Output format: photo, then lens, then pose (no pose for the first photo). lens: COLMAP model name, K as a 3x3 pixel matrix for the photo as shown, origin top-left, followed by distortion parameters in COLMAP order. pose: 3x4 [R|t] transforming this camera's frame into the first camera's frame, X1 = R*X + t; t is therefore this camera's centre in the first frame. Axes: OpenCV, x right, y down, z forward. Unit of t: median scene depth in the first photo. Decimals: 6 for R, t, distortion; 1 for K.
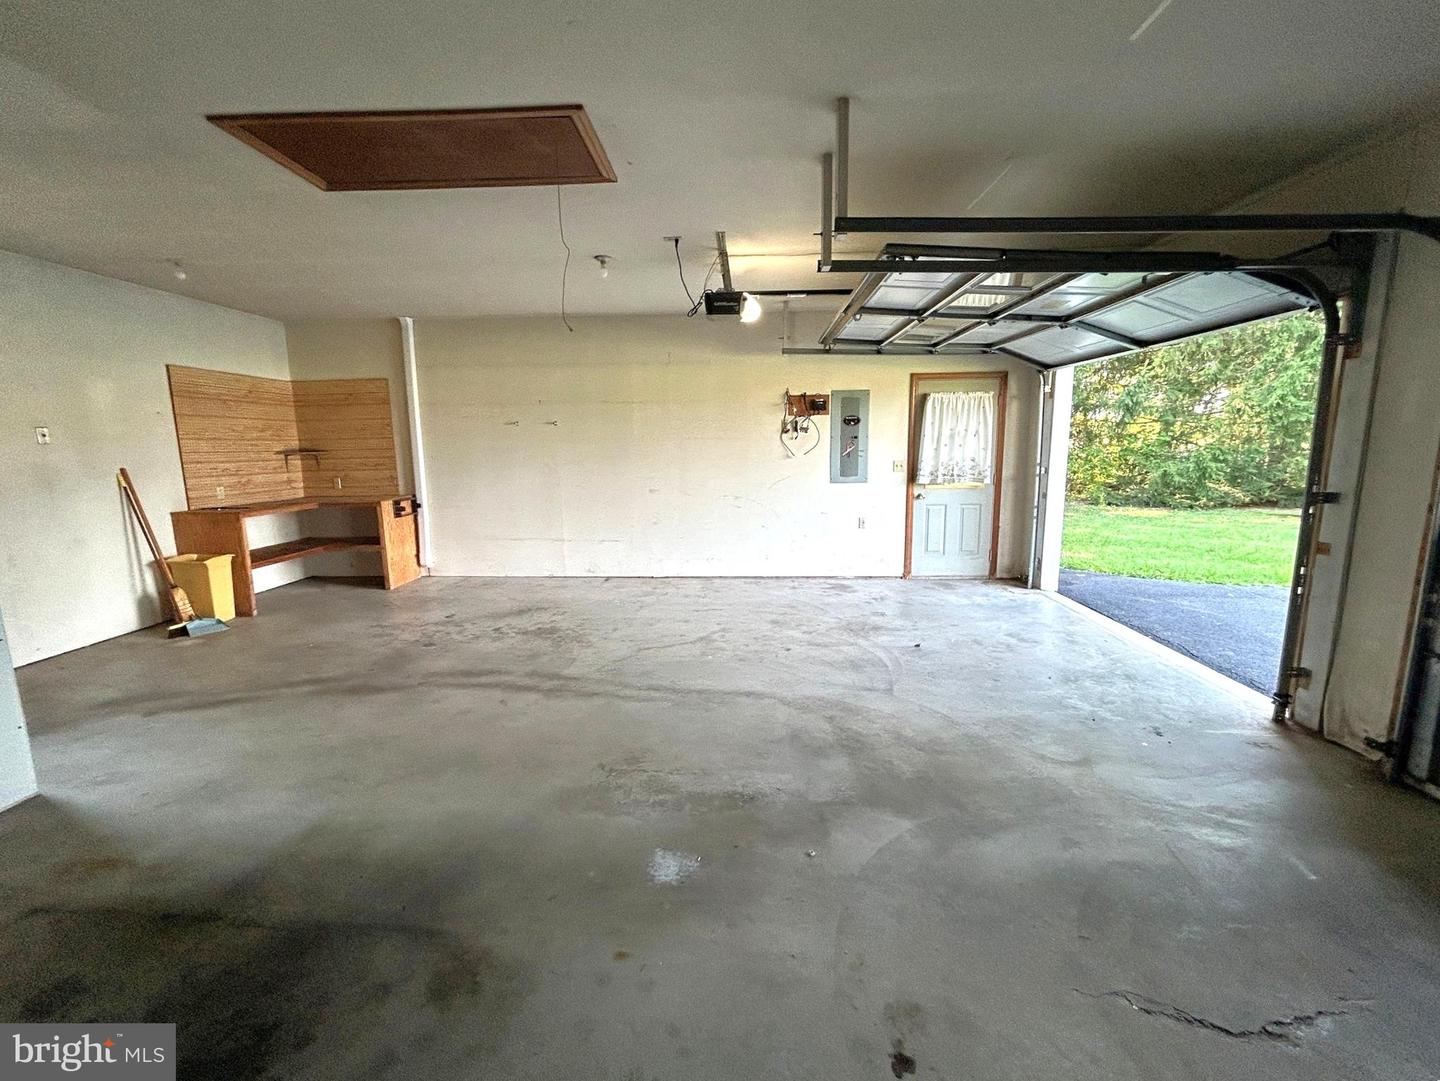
lens RADIAL K [[585.6, 0, 716.0], [0, 585.6, 540.4], [0, 0, 1]] dist [-0.001011, -0.000274]
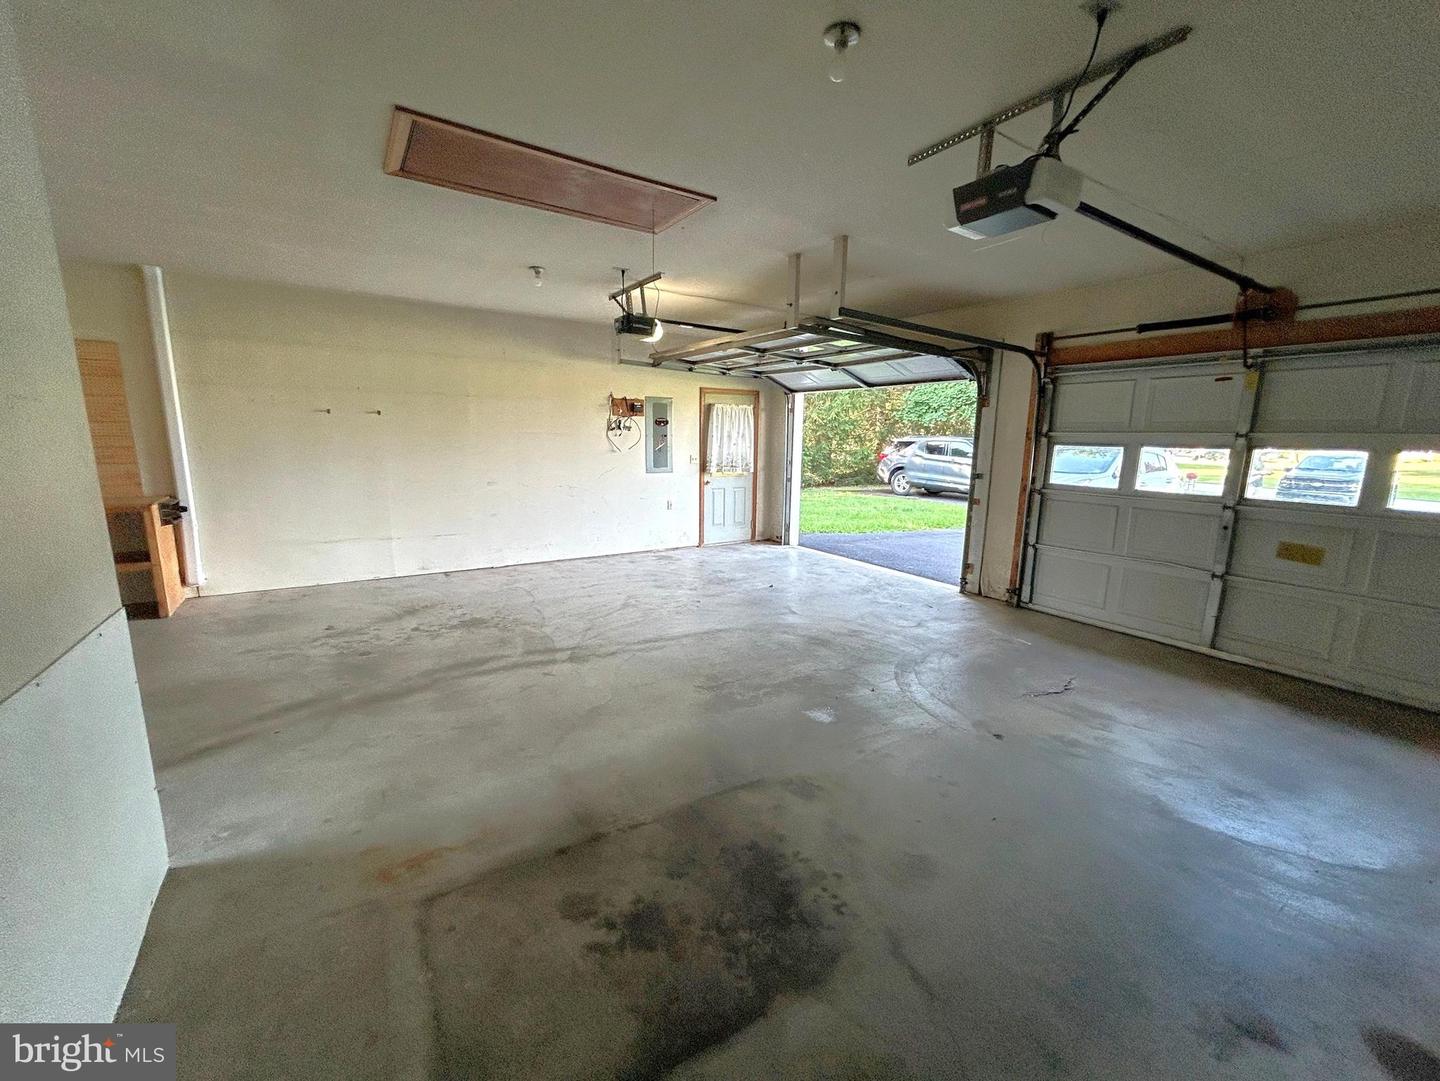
lens RADIAL K [[569.8, 0, 697.3], [0, 569.8, 537.3], [0, 0, 1]] dist [-0.003097, -0.000162]
pose [[0.820804, -0.077064, 0.565987, -0.446285], [0.070333, 0.996953, 0.033744, 0.001725], [-0.566863, 0.012110, 0.823723, -0.028686]]
